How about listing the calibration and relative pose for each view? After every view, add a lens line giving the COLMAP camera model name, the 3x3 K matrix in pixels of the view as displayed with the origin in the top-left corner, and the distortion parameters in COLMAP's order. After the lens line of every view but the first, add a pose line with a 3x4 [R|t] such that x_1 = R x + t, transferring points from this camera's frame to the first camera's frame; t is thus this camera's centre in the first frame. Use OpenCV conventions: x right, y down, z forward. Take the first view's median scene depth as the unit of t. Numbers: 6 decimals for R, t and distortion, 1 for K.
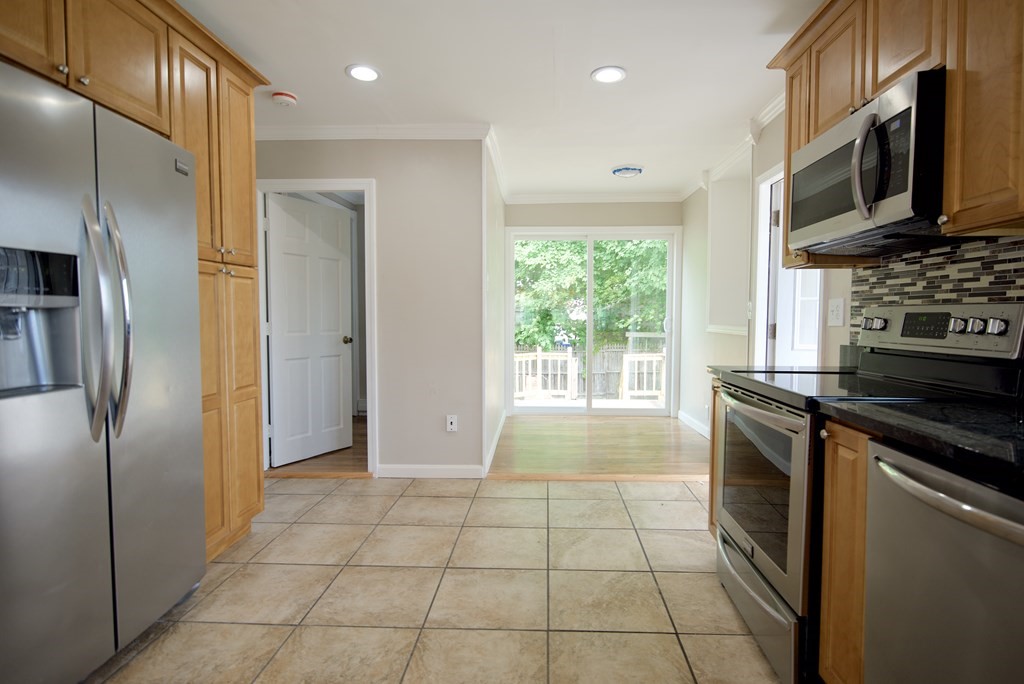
lens RADIAL K [[536.0, 0, 520.0], [0, 536.0, 344.6], [0, 0, 1]] dist [-0.000253, -0.002021]
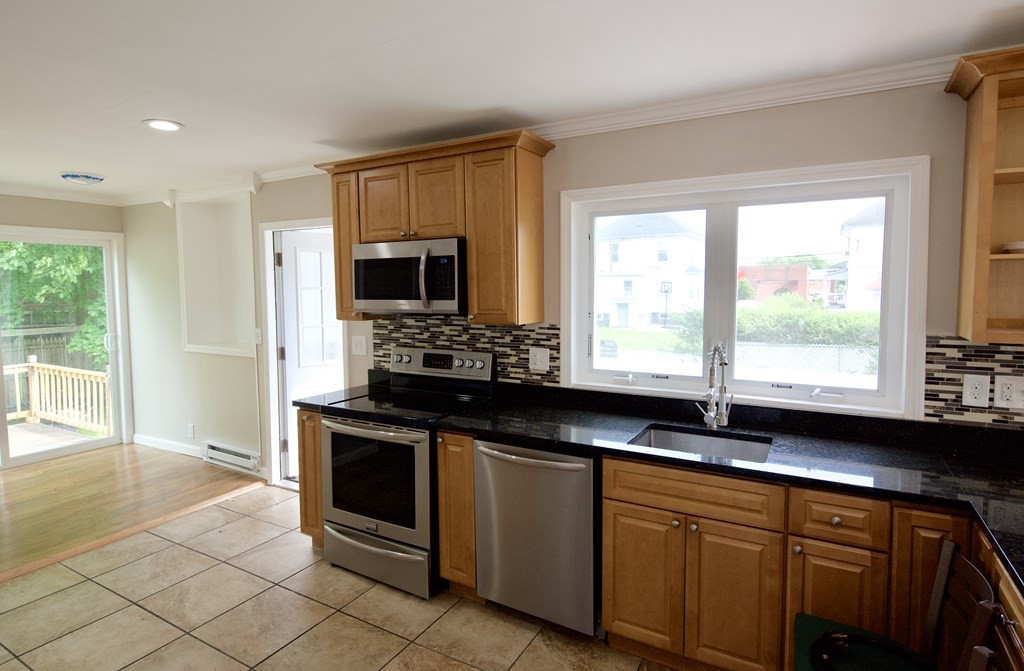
lens RADIAL K [[547.6, 0, 515.6], [0, 547.6, 320.1], [0, 0, 1]] dist [0.000447, -0.001311]
pose [[0.453852, -0.060109, 0.889048, -0.561112], [0.055565, 0.997690, 0.039089, -0.177665], [-0.889343, 0.031660, 0.456143, -0.037920]]
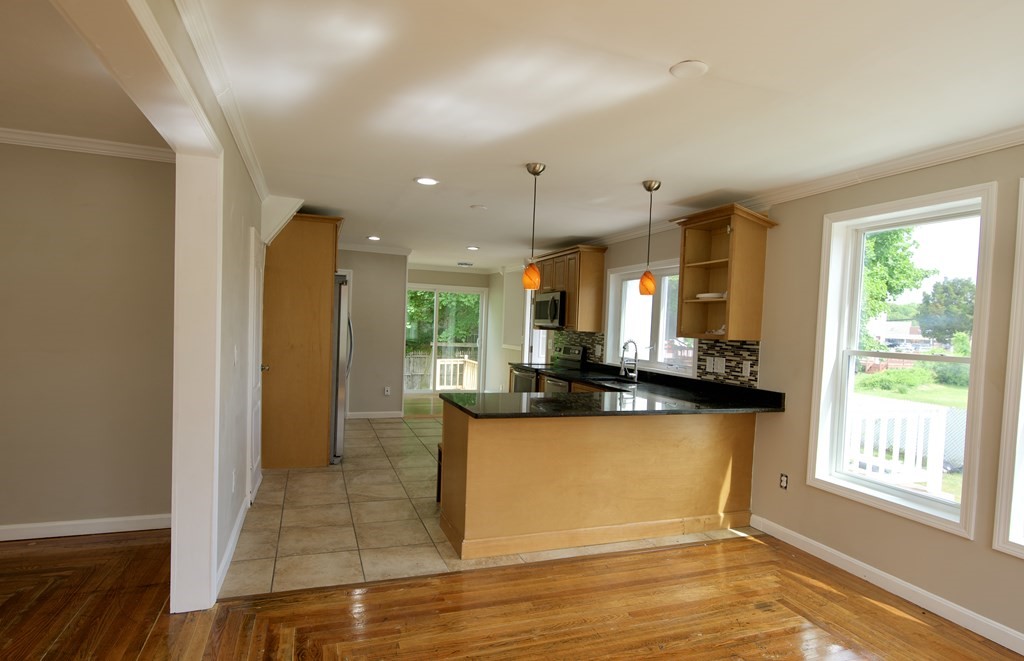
lens RADIAL K [[548.8, 0, 531.3], [0, 548.8, 348.0], [0, 0, 1]] dist [0.003236, -0.000674]
pose [[0.910758, 0.018819, 0.412512, -0.779766], [-0.016903, 0.999823, -0.008292, -0.015308], [-0.412595, 0.000579, 0.910915, -1.785649]]
